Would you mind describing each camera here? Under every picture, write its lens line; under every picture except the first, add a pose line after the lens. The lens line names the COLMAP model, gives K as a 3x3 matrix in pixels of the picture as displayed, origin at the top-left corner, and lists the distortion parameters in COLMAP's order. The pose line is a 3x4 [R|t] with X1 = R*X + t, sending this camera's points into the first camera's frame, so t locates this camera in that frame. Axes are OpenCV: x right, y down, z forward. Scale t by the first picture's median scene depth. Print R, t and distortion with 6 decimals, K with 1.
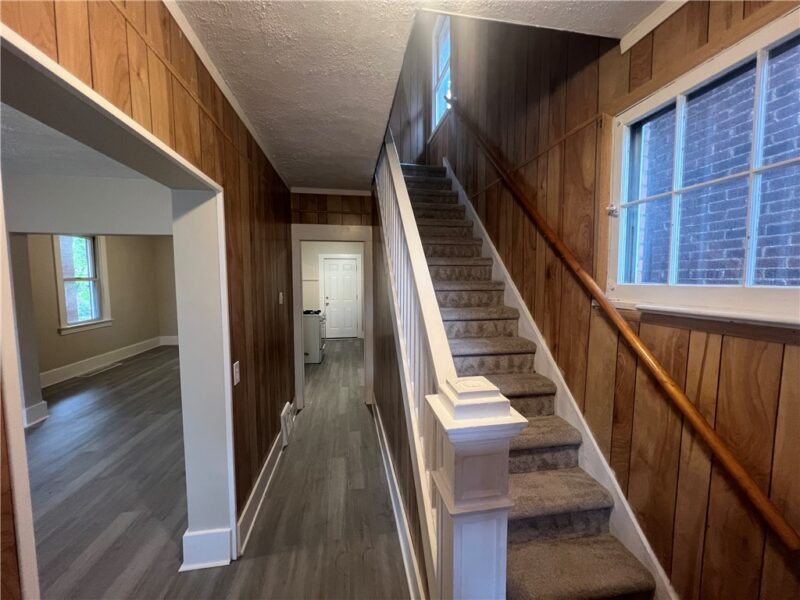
lens RADIAL K [[313.9, 0, 400.0], [0, 313.9, 300.0], [0, 0, 1]] dist [0.000137, 0.000111]
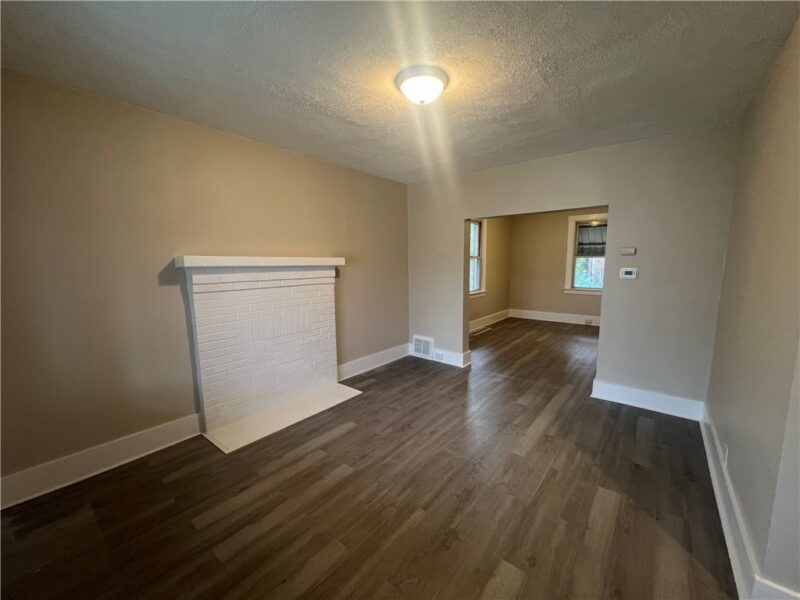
lens RADIAL K [[317.7, 0, 402.6], [0, 317.7, 301.2], [0, 0, 1]] dist [-0.001055, -0.000146]
pose [[0.659425, 0.093548, -0.745927, -0.374843], [-0.047189, 0.995422, 0.083121, 0.026600], [0.750288, -0.019613, 0.660820, -0.071134]]
